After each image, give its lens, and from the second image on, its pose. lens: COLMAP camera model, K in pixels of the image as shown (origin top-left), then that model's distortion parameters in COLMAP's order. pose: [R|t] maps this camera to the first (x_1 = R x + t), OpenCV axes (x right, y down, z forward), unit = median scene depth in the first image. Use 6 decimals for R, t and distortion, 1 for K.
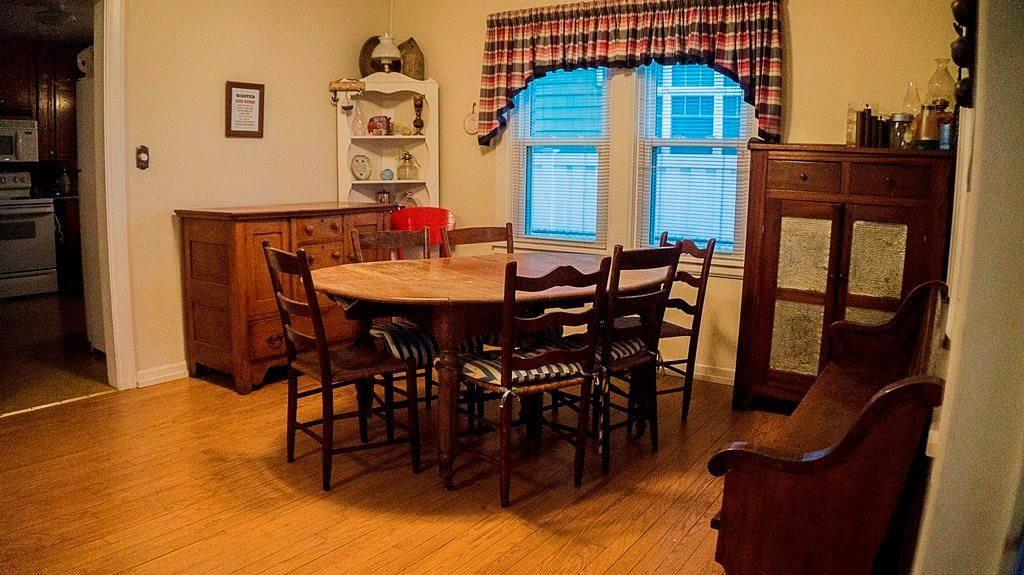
lens RADIAL K [[721.9, 0, 512.0], [0, 721.9, 287.5], [0, 0, 1]] dist [-0.234542, 0.100811]
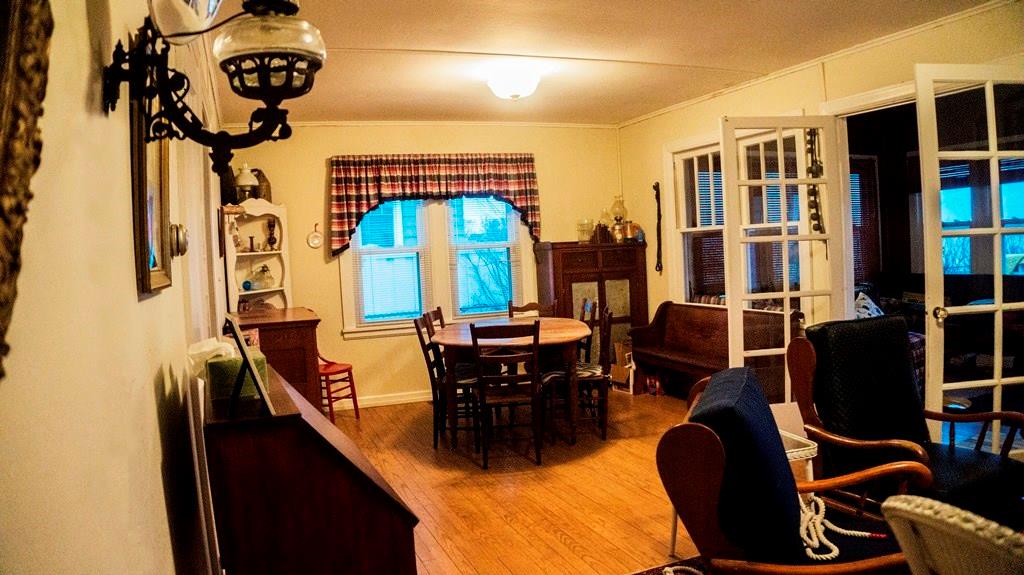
lens RADIAL K [[721.9, 0, 512.0], [0, 721.9, 287.5], [0, 0, 1]] dist [-0.234542, 0.100811]
pose [[0.581552, -0.090716, 0.808436, -0.993990], [0.185564, 0.982357, -0.023255, -0.058759], [-0.792063, 0.163541, 0.588125, -0.005521]]
